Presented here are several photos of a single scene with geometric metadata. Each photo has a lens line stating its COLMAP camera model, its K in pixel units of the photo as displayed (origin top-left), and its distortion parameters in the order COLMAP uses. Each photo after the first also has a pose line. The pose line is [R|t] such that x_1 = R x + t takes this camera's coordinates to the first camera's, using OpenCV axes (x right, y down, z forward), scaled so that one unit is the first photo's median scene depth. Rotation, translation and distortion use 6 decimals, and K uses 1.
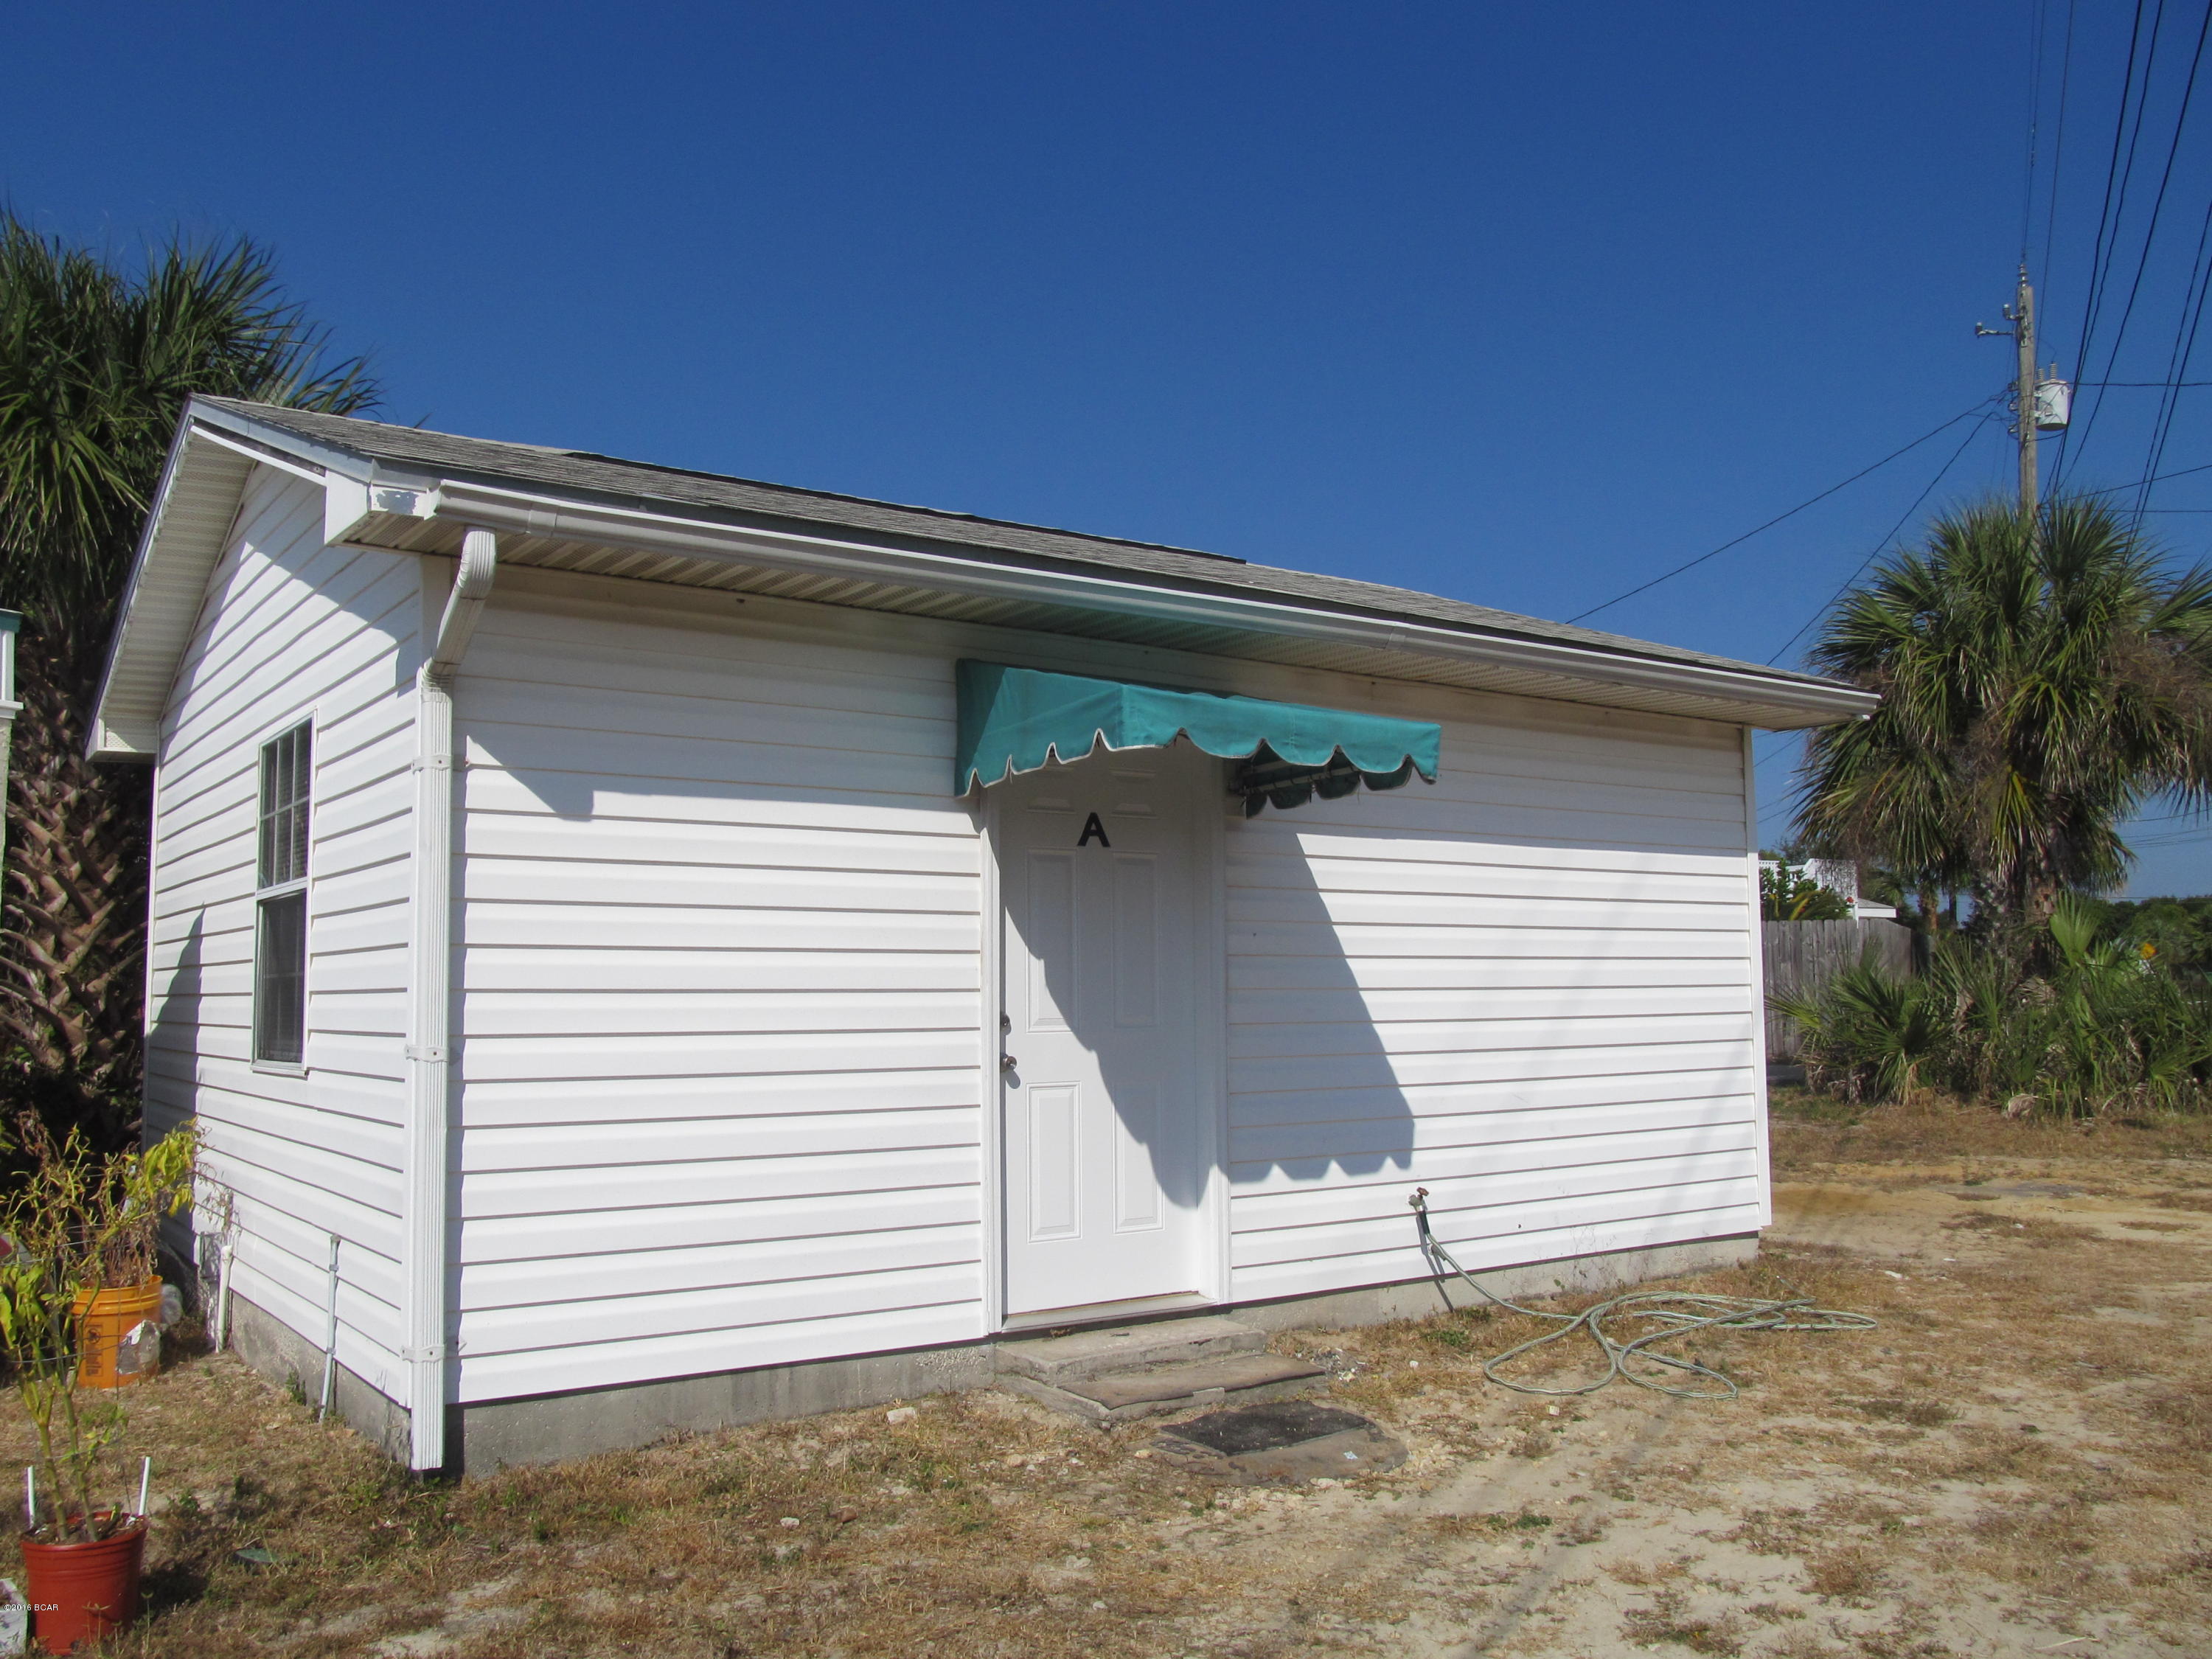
lens RADIAL K [[1824.5, 0, 1104.6], [0, 1824.5, 830.6], [0, 0, 1]] dist [-0.053994, 0.010073]
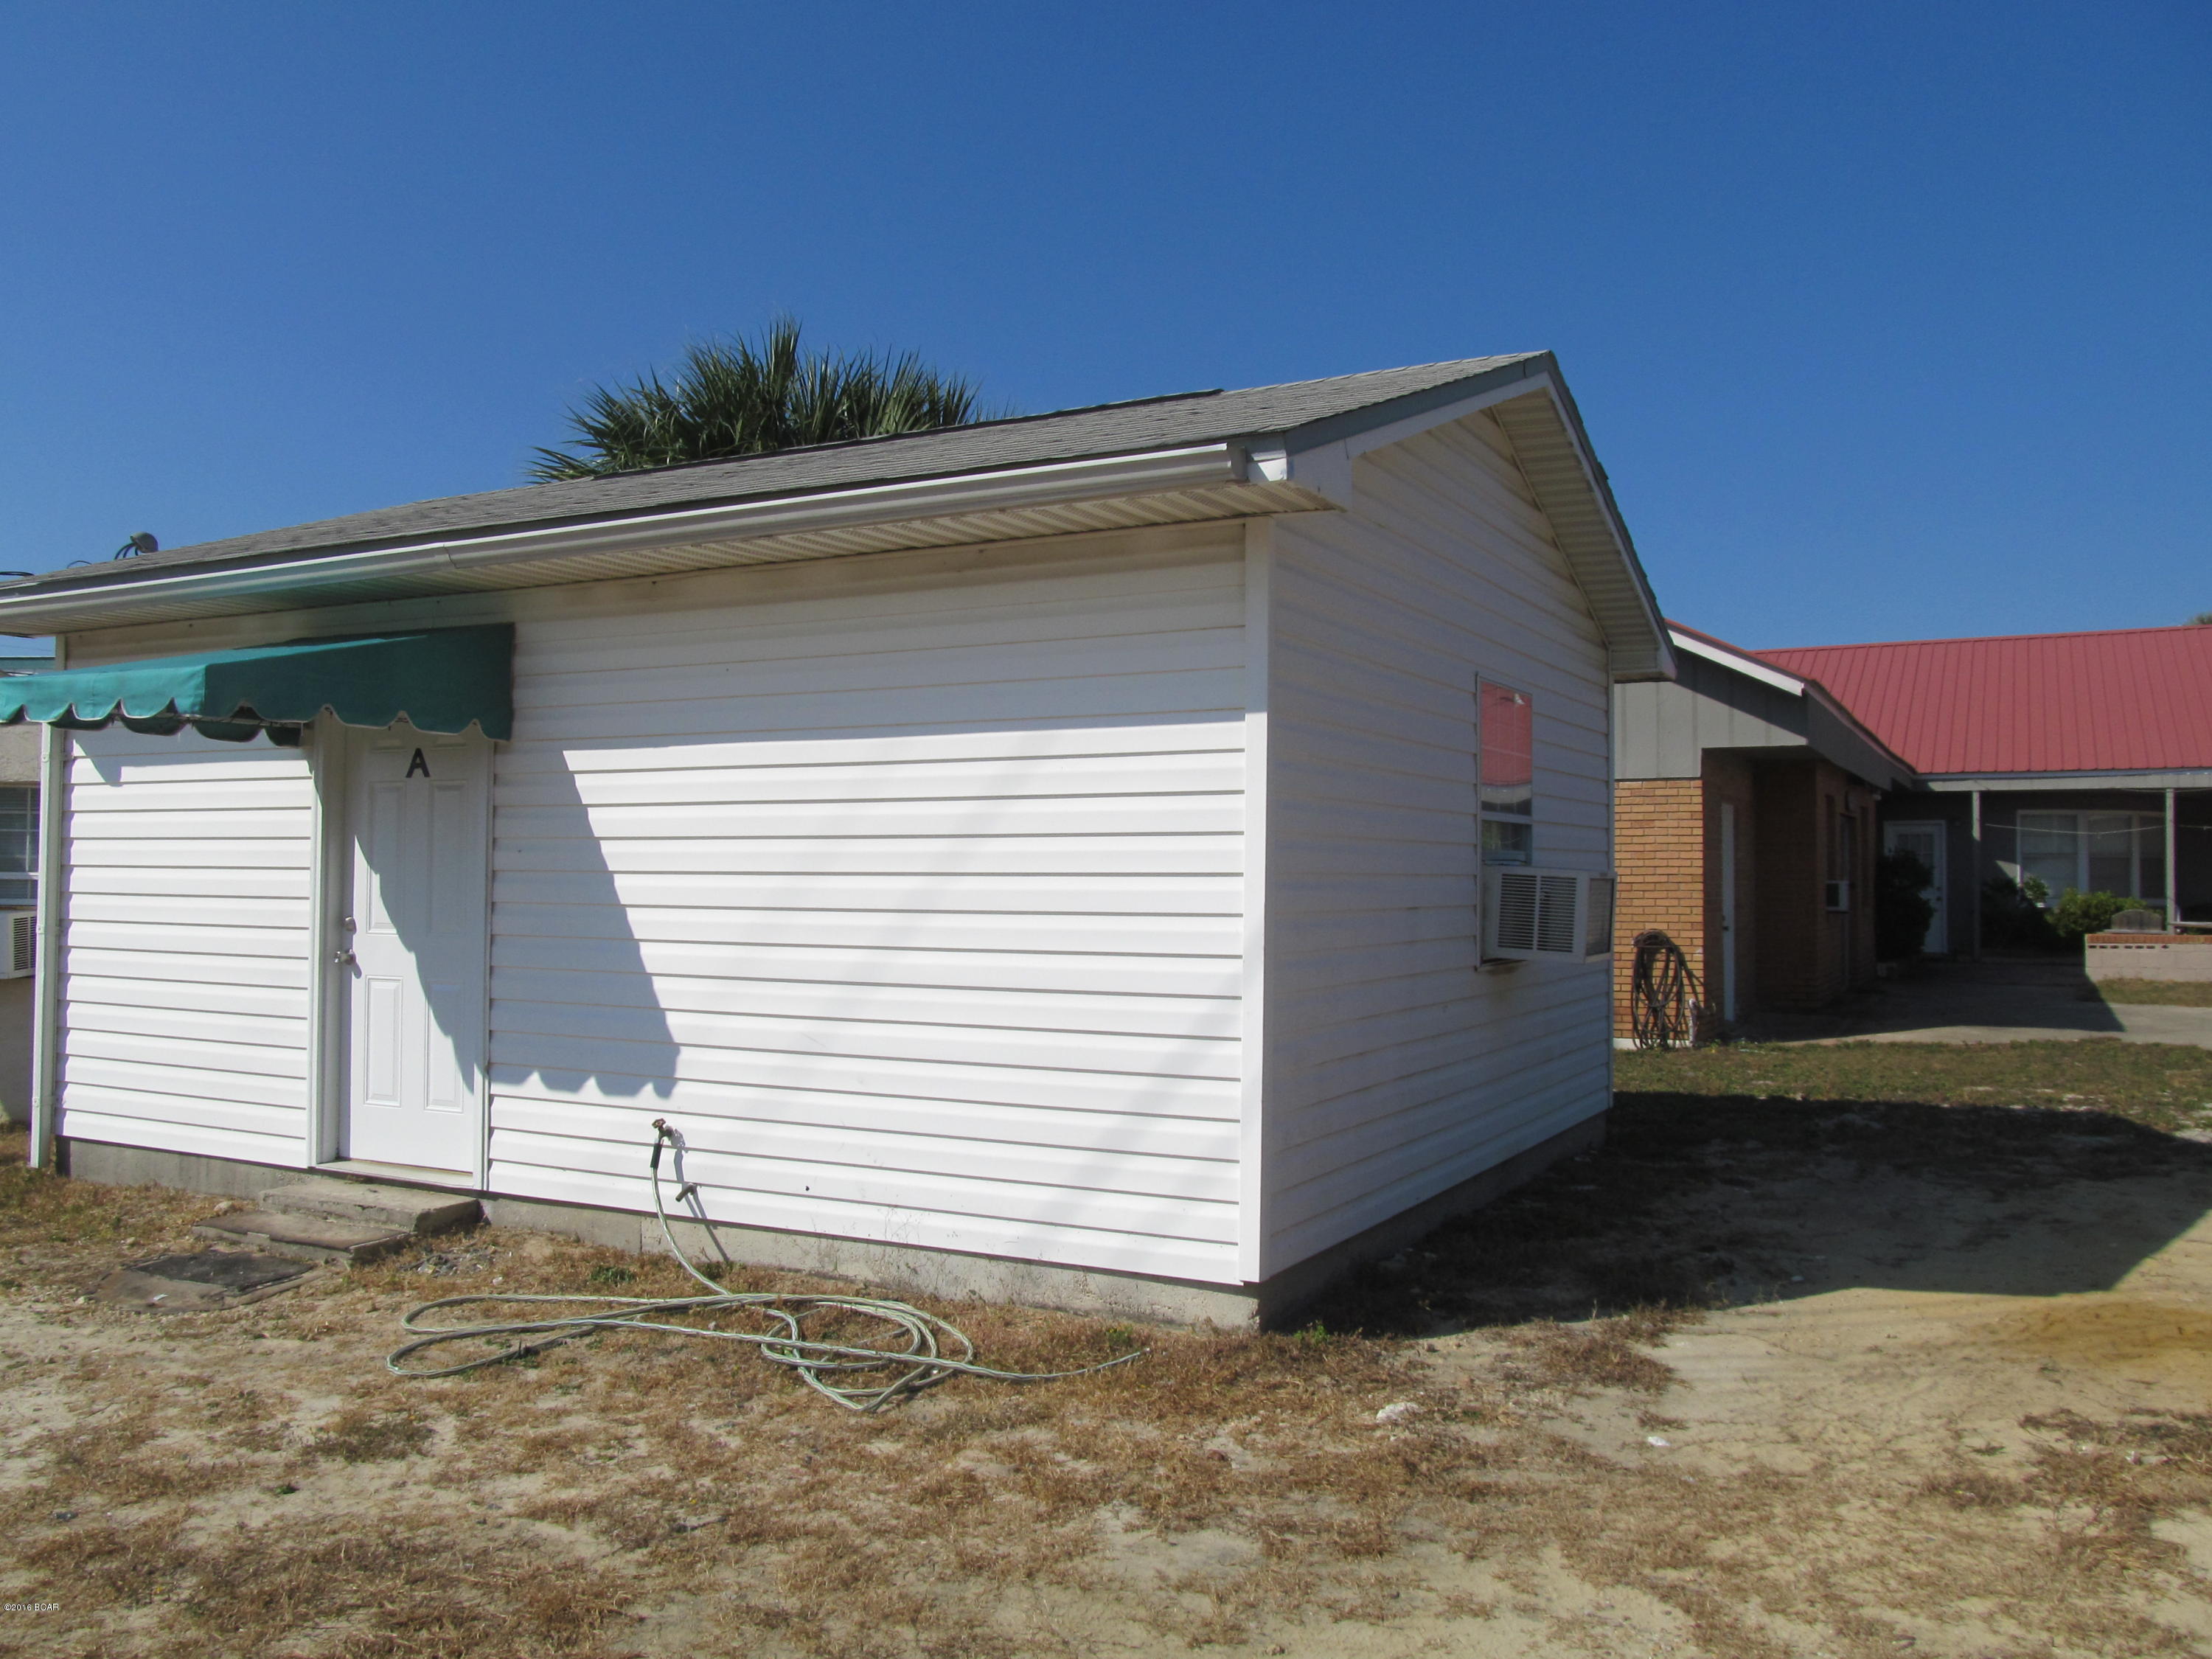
lens RADIAL K [[1824.5, 0, 1099.5], [0, 1824.5, 837.2], [0, 0, 1]] dist [-0.053994, 0.010073]
pose [[0.449673, -0.008970, -0.893148, 1.223712], [0.068795, 0.997327, 0.024620, 0.048443], [0.890540, -0.072515, 0.449088, 0.870911]]
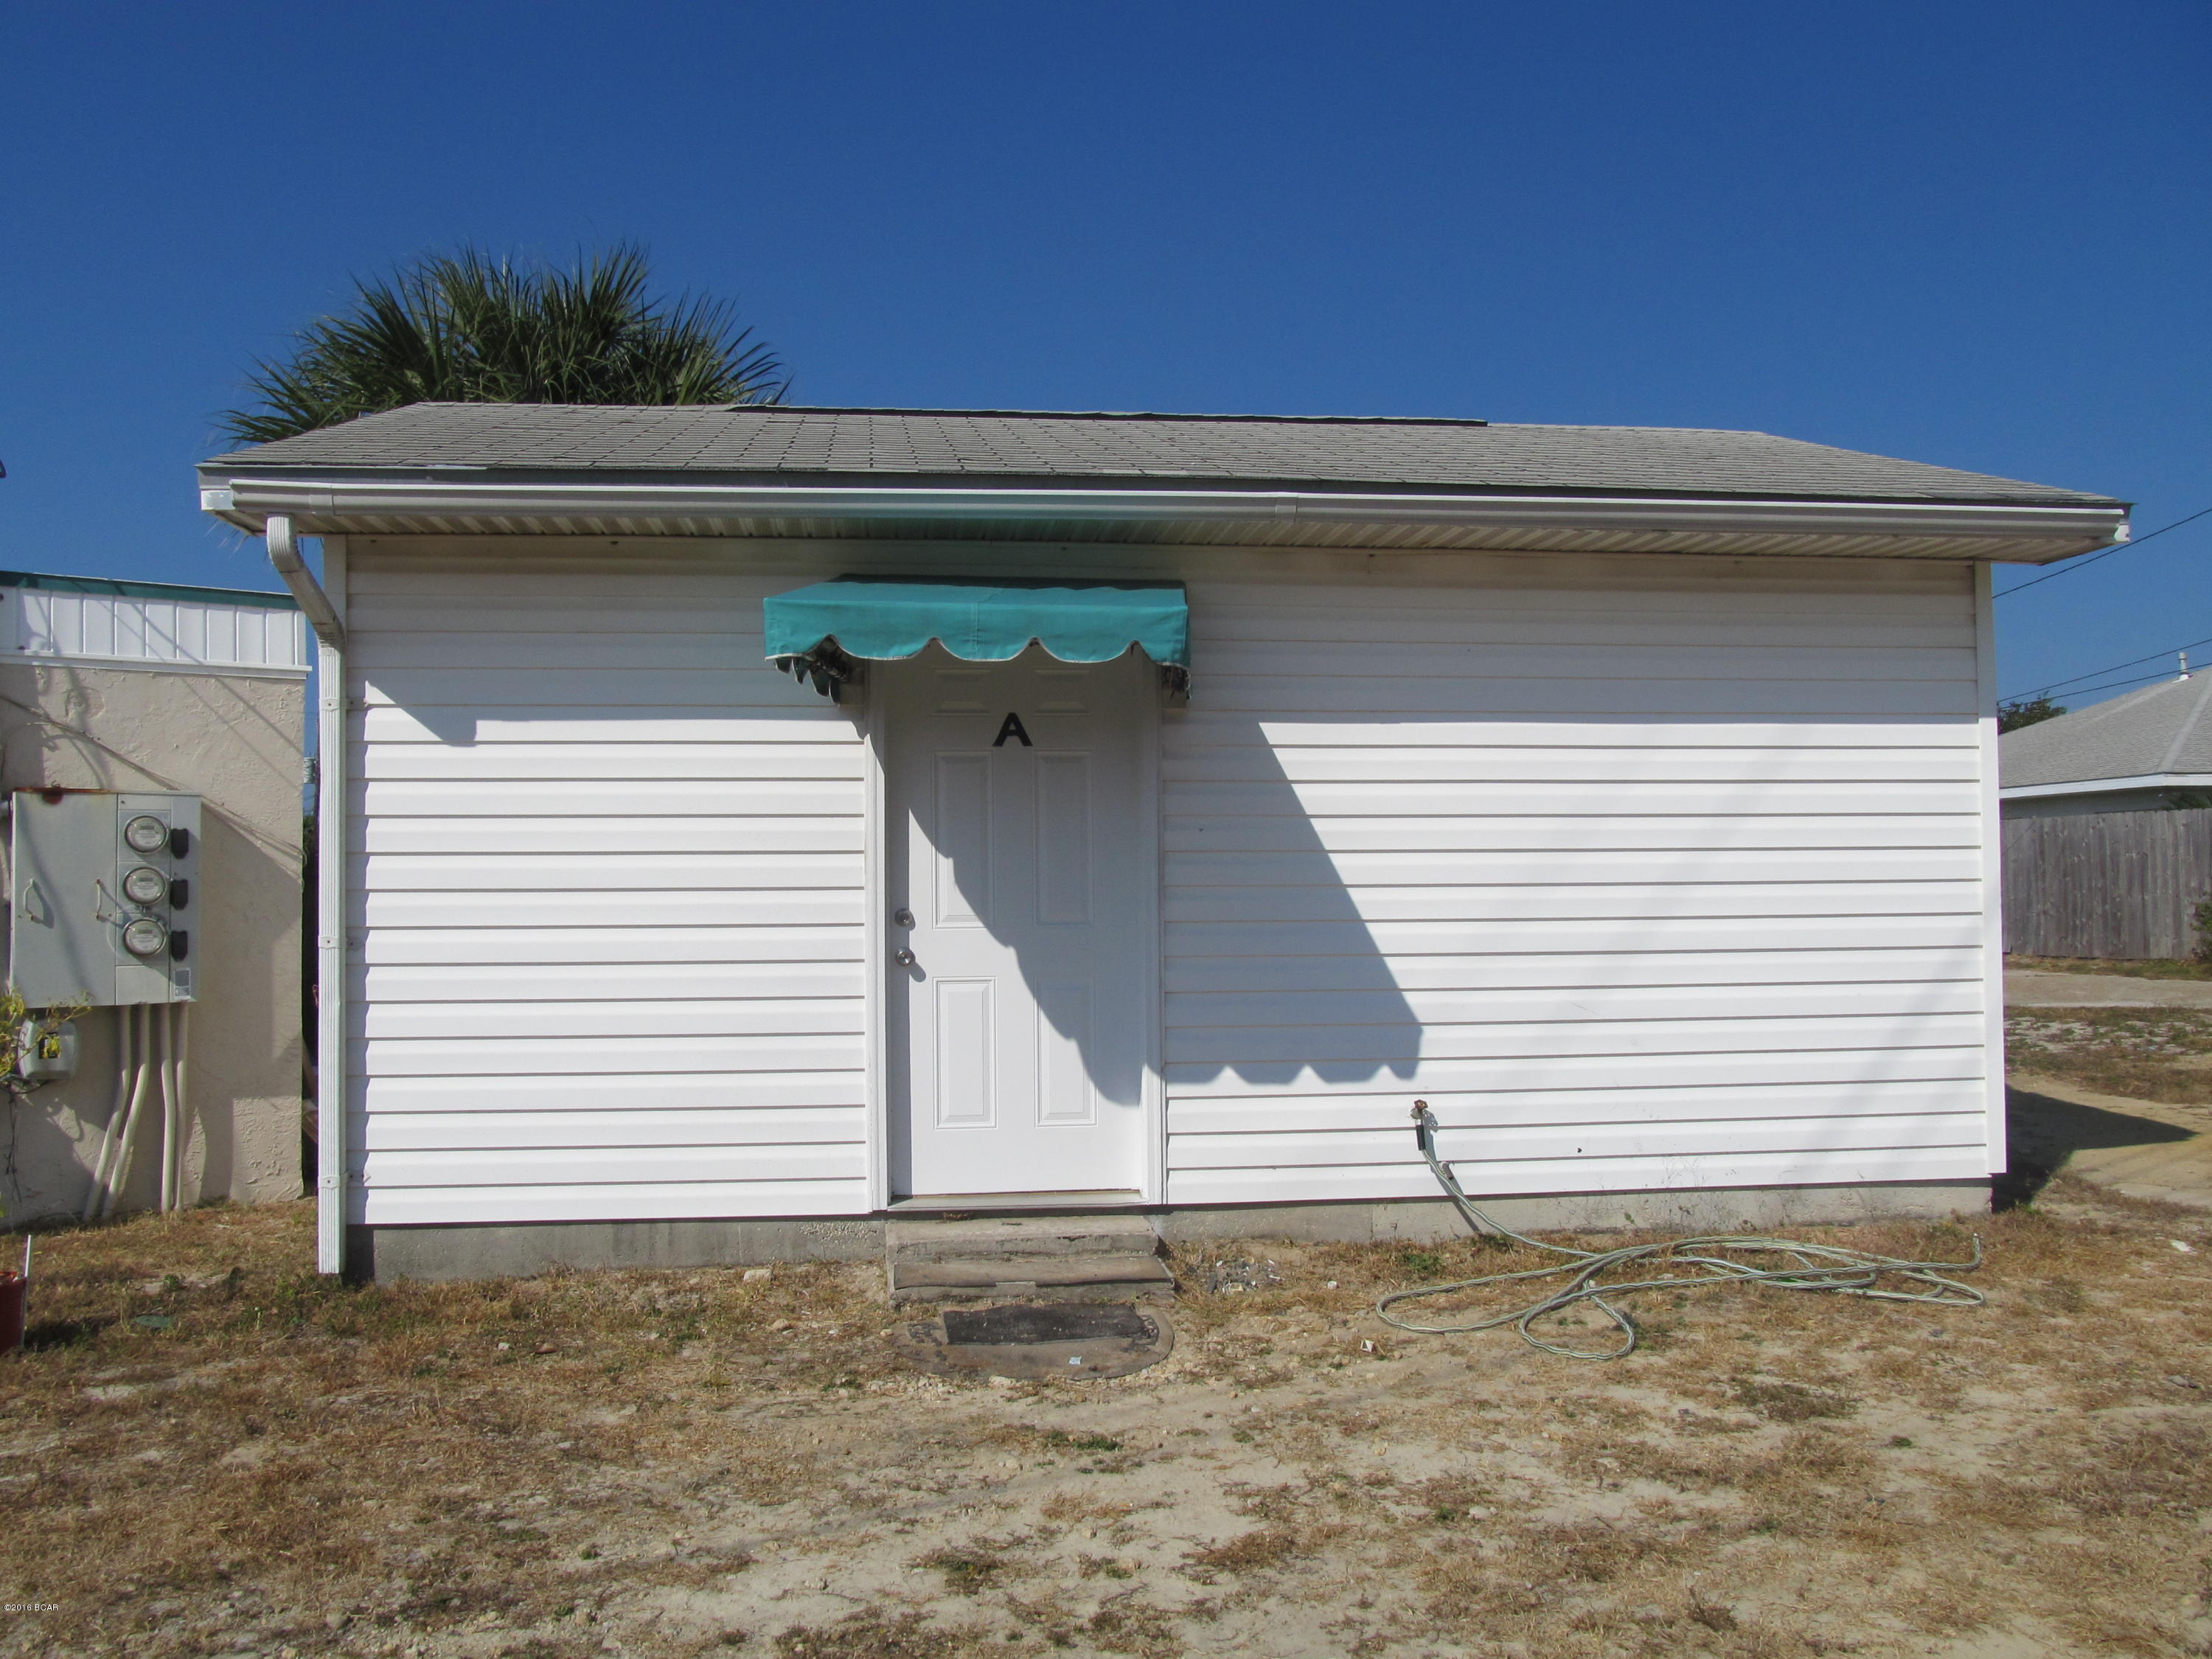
lens RADIAL K [[1824.5, 0, 1090.1], [0, 1824.5, 826.2], [0, 0, 1]] dist [-0.053994, 0.010073]
pose [[0.879480, -0.017436, -0.475617, 0.515962], [0.043979, 0.998030, 0.044735, 0.009442], [0.473900, -0.060261, 0.878514, 0.128152]]
